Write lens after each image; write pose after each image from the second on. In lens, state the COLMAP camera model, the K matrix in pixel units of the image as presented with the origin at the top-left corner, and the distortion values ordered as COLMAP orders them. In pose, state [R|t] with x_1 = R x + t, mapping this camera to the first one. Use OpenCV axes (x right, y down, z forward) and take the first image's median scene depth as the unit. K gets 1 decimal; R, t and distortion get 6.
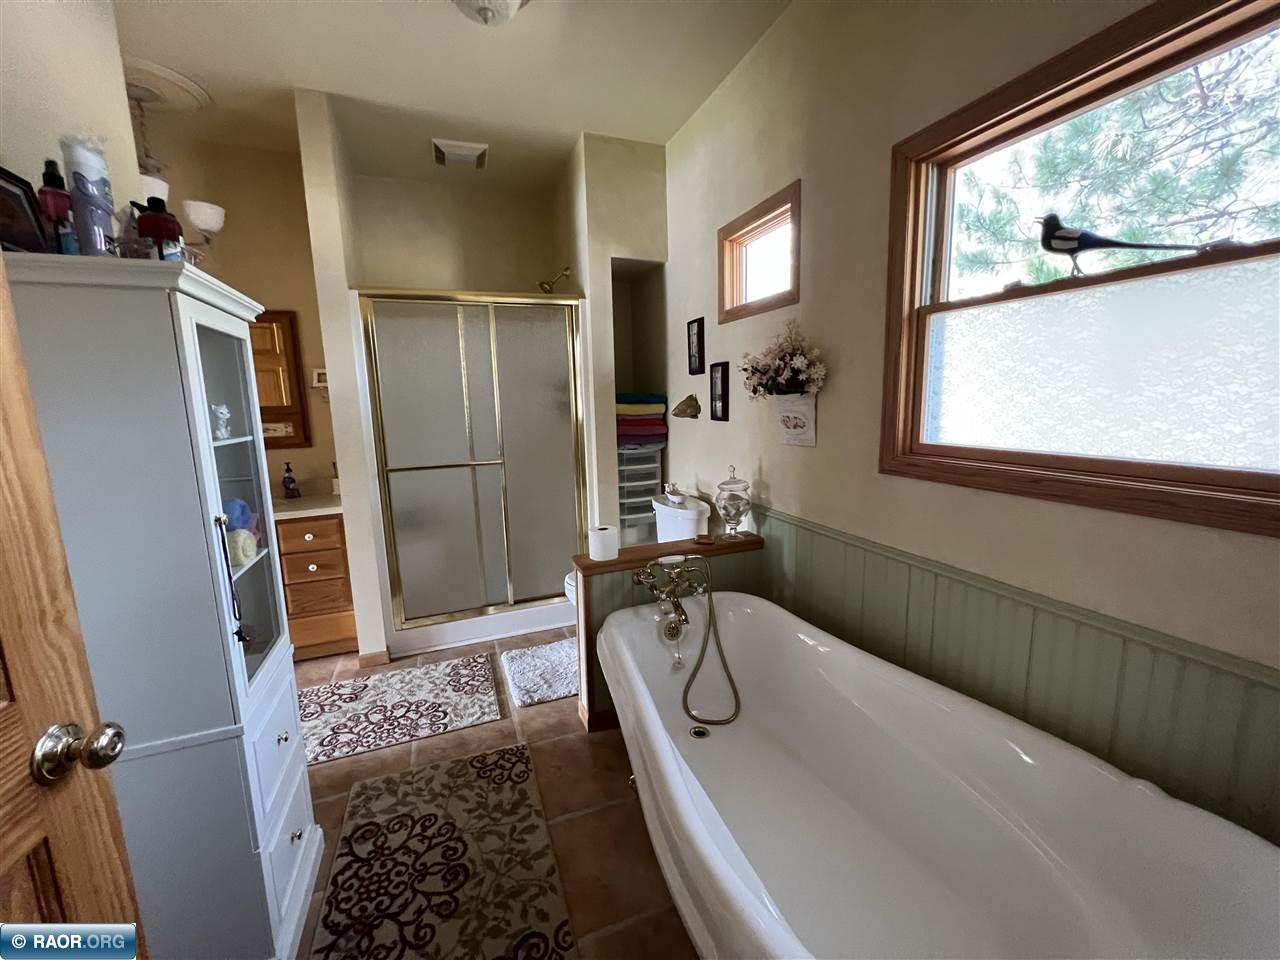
lens RADIAL K [[515.7, 0, 634.0], [0, 515.7, 478.4], [0, 0, 1]] dist [-0.000306, -0.000149]
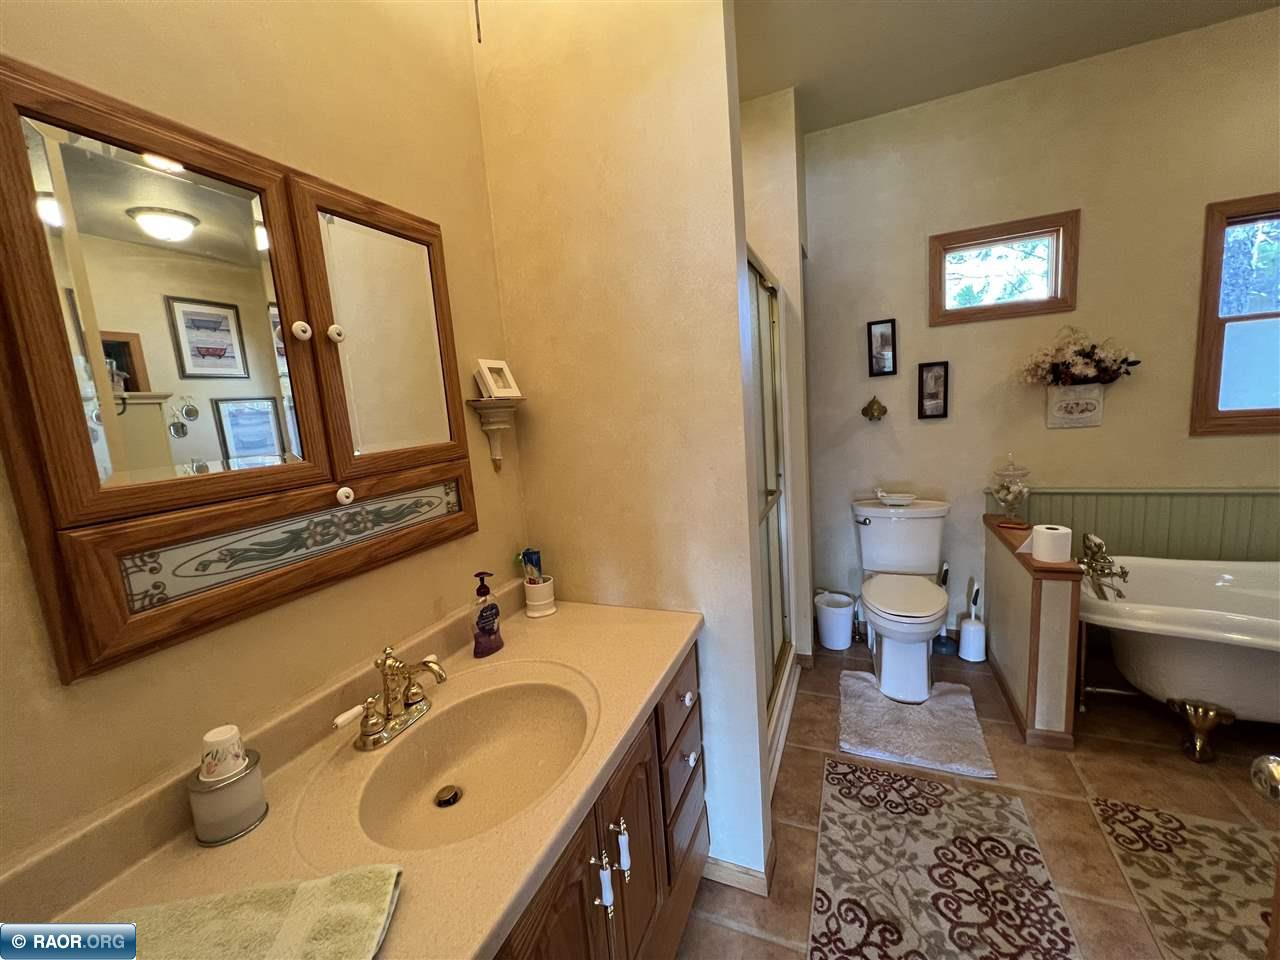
lens RADIAL K [[515.7, 0, 634.0], [0, 515.7, 478.4], [0, 0, 1]] dist [-0.000306, -0.000149]
pose [[0.698664, -0.127519, 0.703994, -1.072489], [0.166303, 0.985982, 0.013554, -0.113452], [-0.695853, 0.107607, 0.710077, 0.738702]]
